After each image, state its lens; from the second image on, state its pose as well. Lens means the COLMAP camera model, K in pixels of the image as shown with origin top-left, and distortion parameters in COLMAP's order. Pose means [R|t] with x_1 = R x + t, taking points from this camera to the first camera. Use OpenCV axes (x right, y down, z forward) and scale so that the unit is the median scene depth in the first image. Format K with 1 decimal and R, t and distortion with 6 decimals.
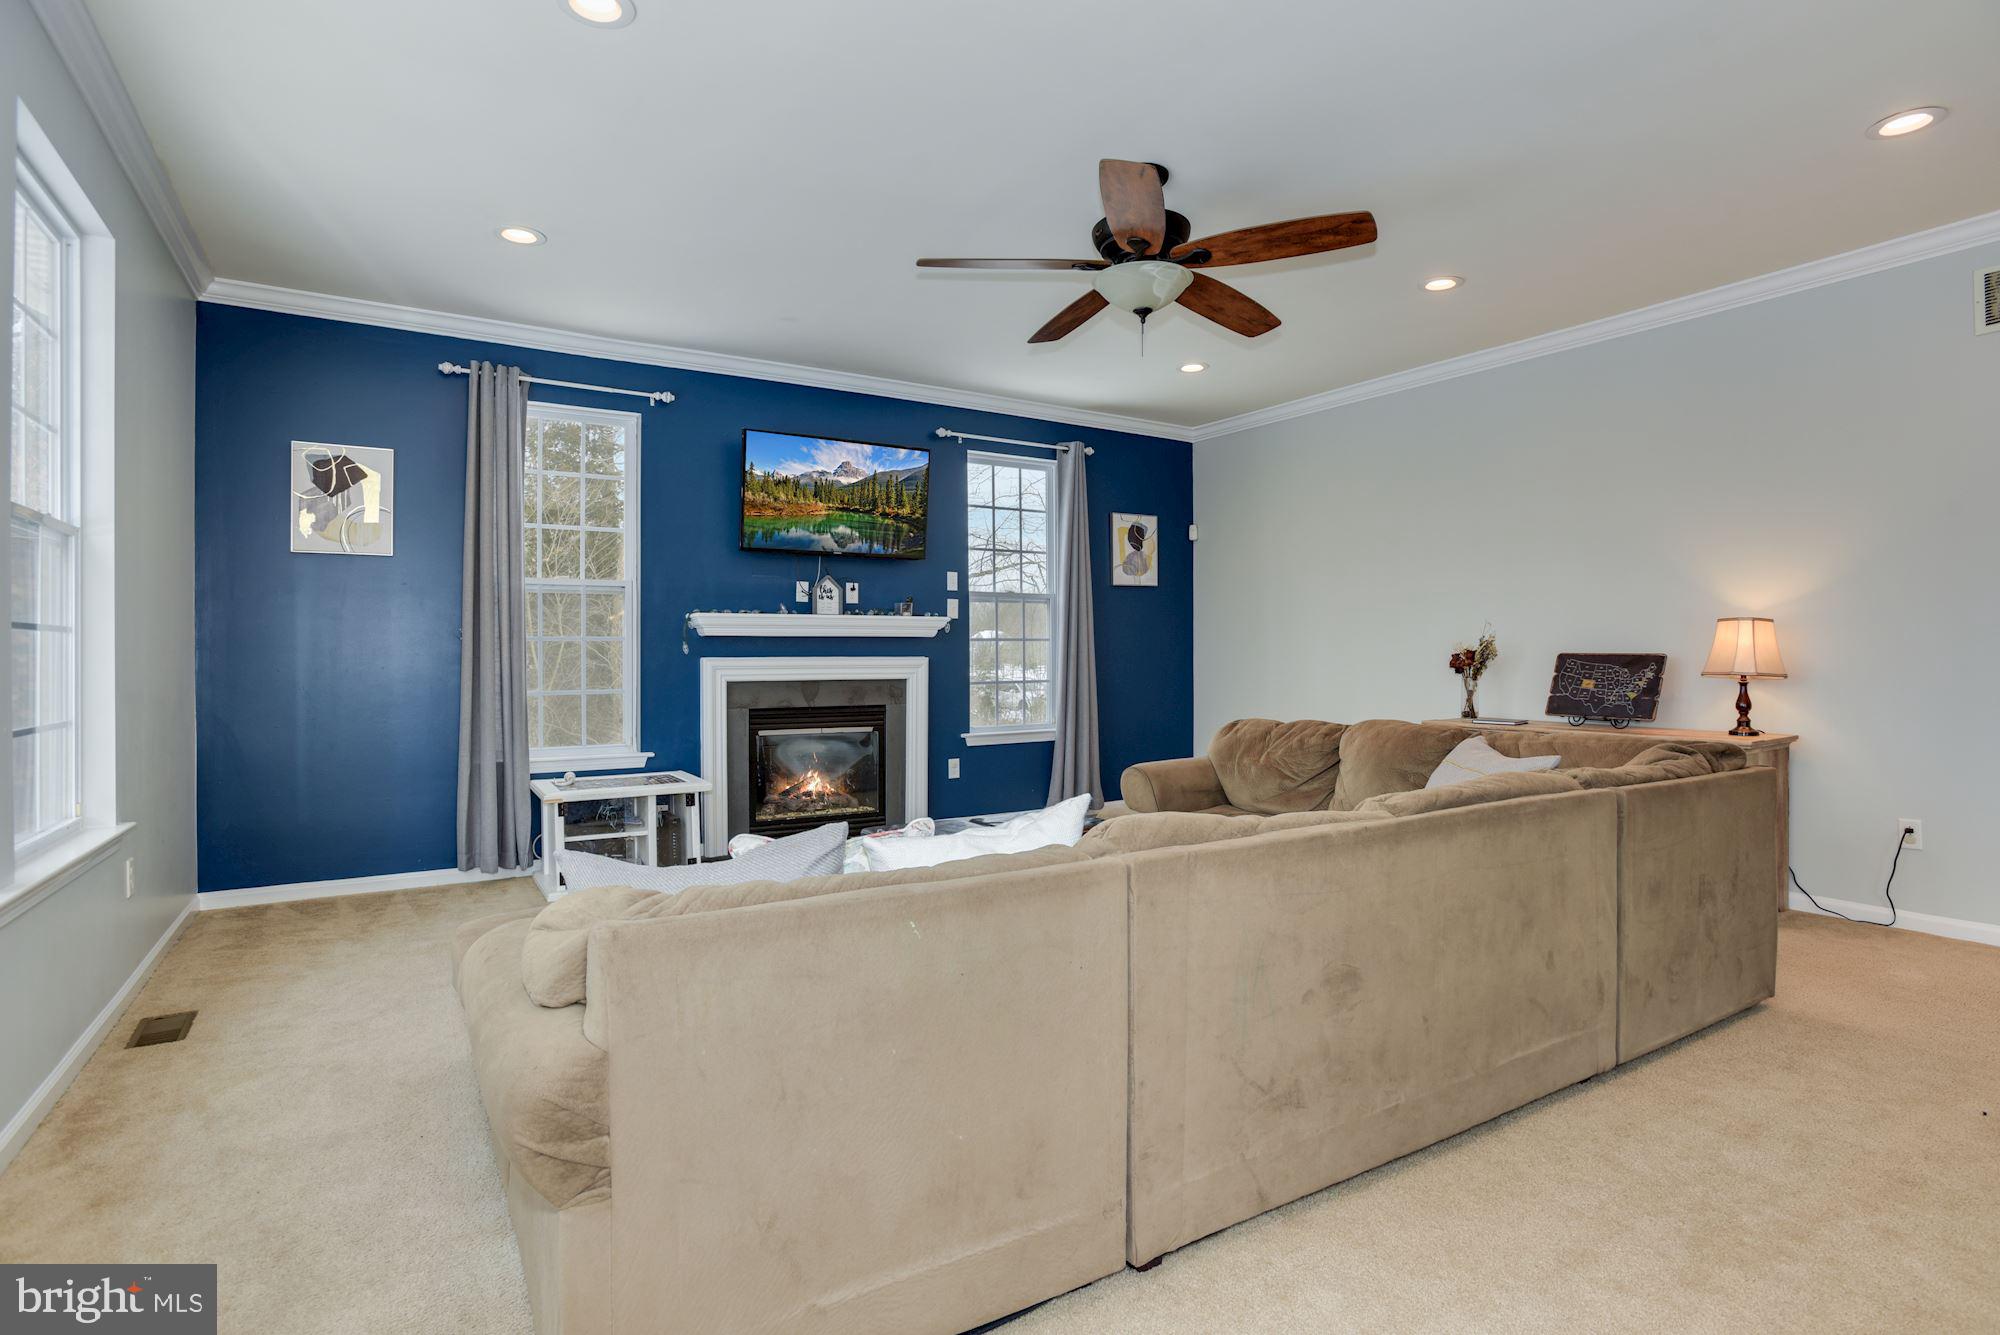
lens RADIAL K [[1018.8, 0, 1048.3], [0, 1018.8, 652.6], [0, 0, 1]] dist [-0.105213, 0.059588]
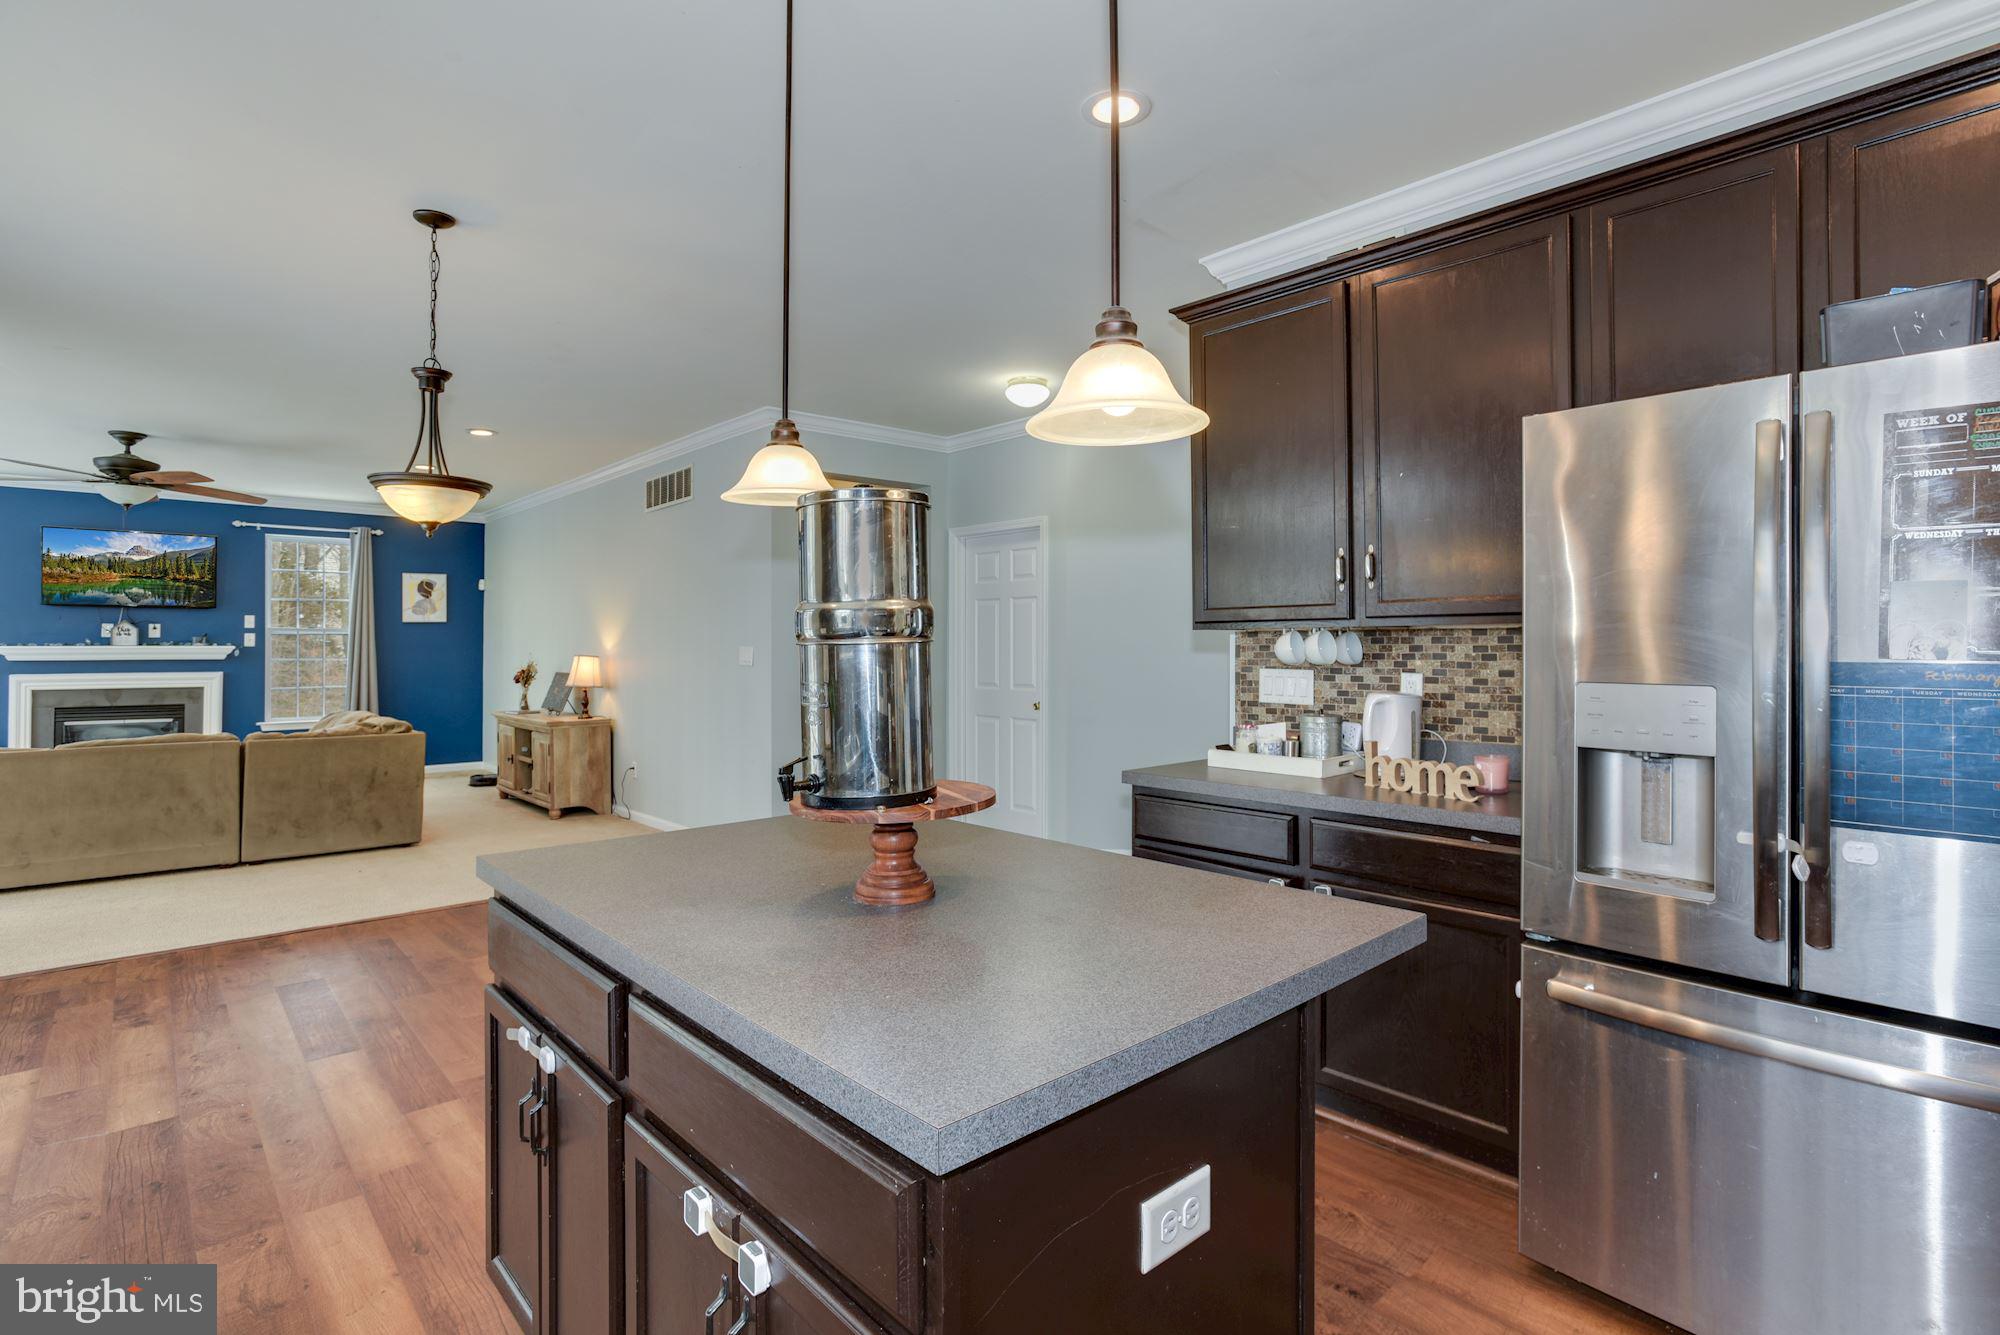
lens RADIAL K [[969.4, 0, 1005.2], [0, 969.4, 639.4], [0, 0, 1]] dist [-0.009665, 0.011505]
pose [[0.988634, -0.001384, 0.150339, 0.872502], [0.003200, 0.999925, -0.011837, -0.024915], [-0.150311, 0.012184, 0.988564, -0.644517]]
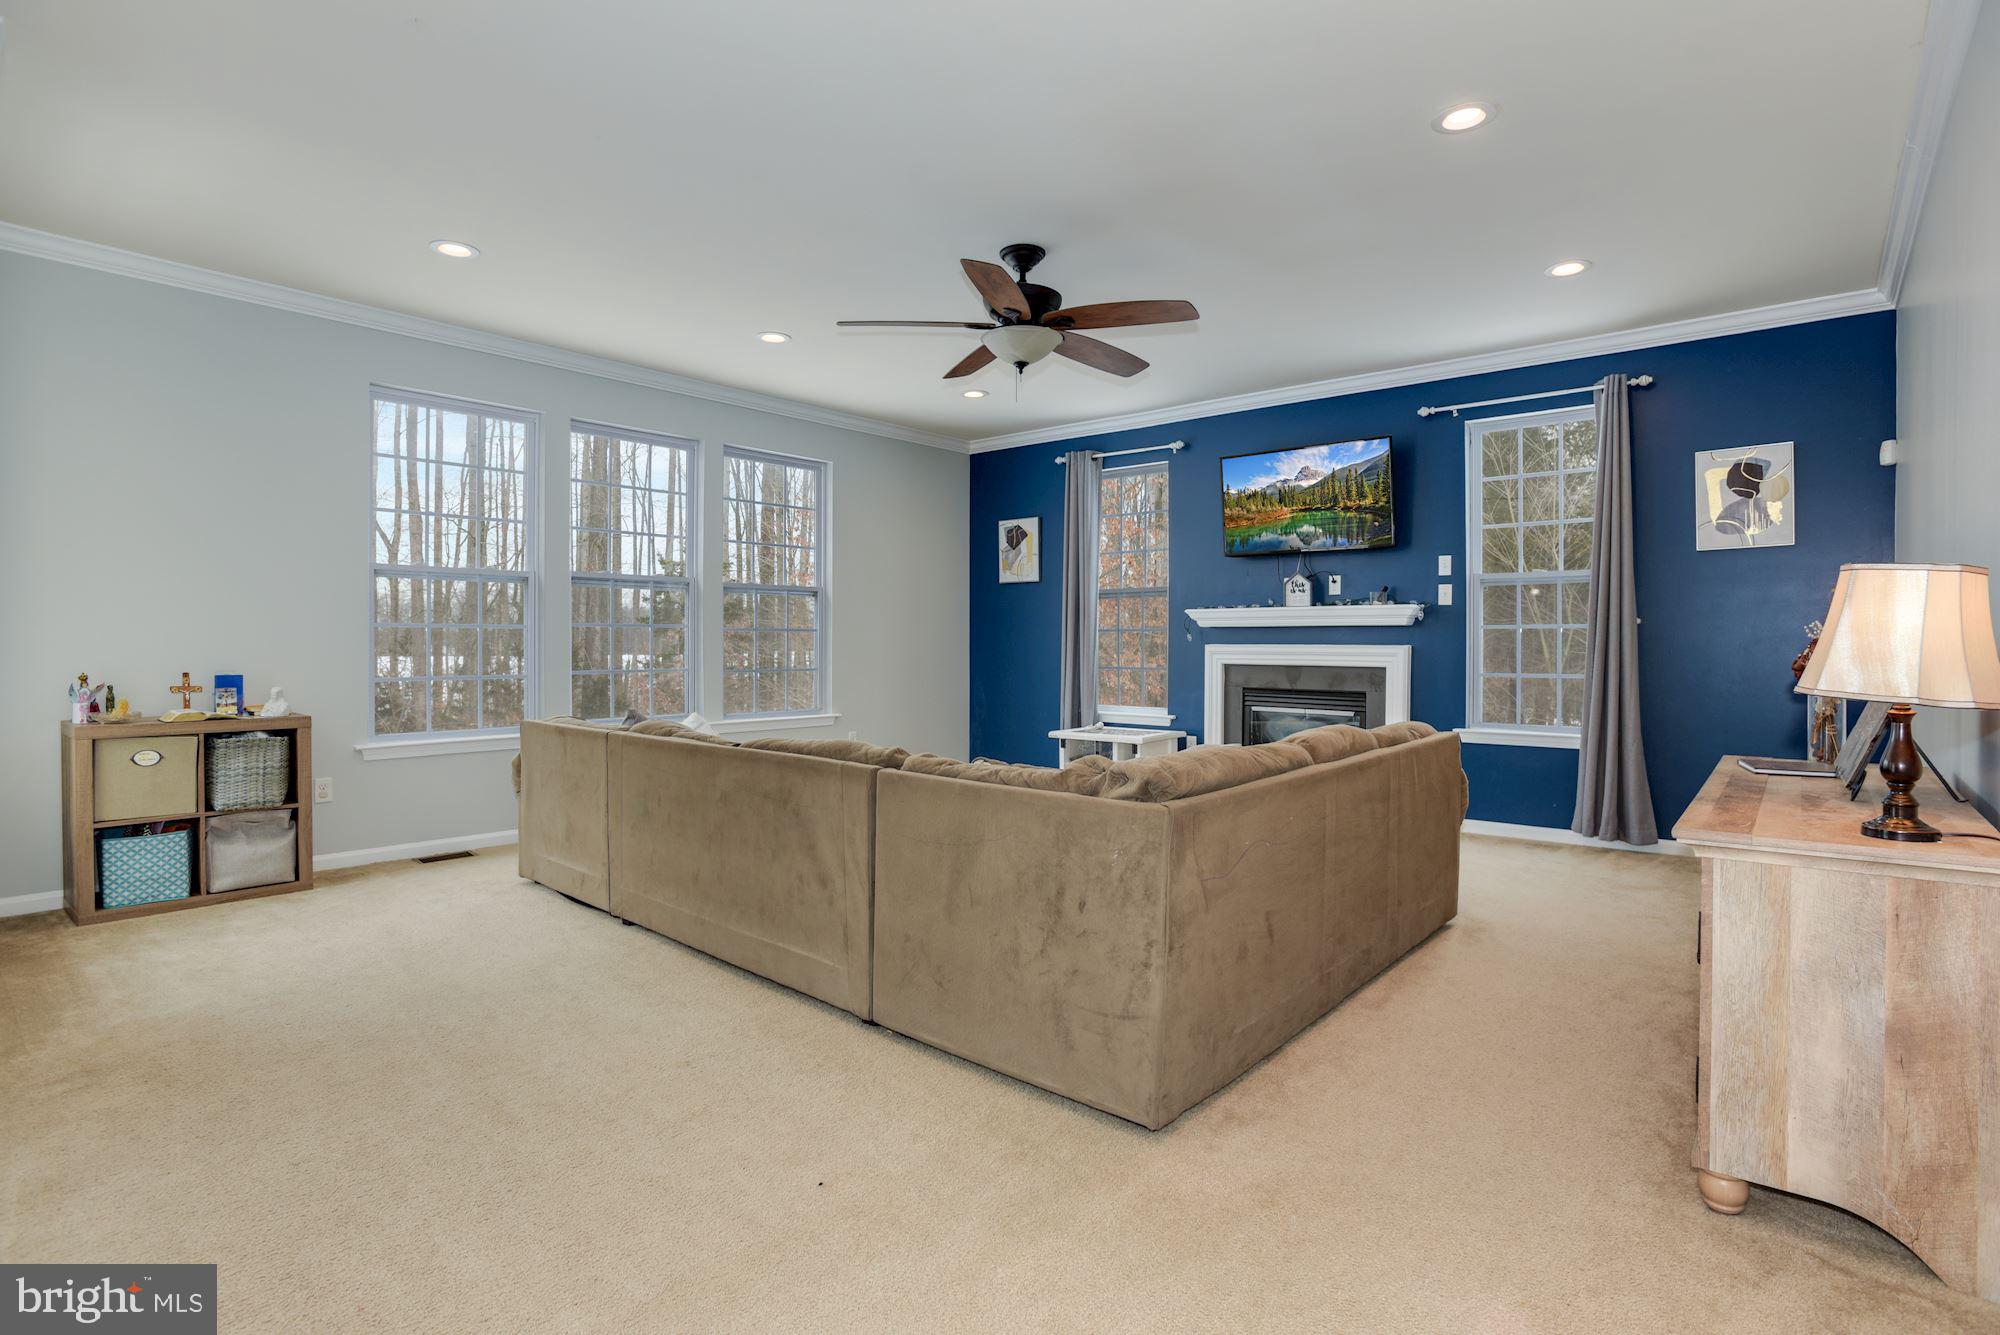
lens RADIAL K [[979.4, 0, 1003.8], [0, 979.4, 642.5], [0, 0, 1]] dist [-0.051412, 0.022102]
pose [[0.270523, 0.000478, -0.962713, 0.719957], [-0.005332, 0.999985, -0.001002, 0.004965], [0.962699, 0.005405, 0.270522, 0.396643]]
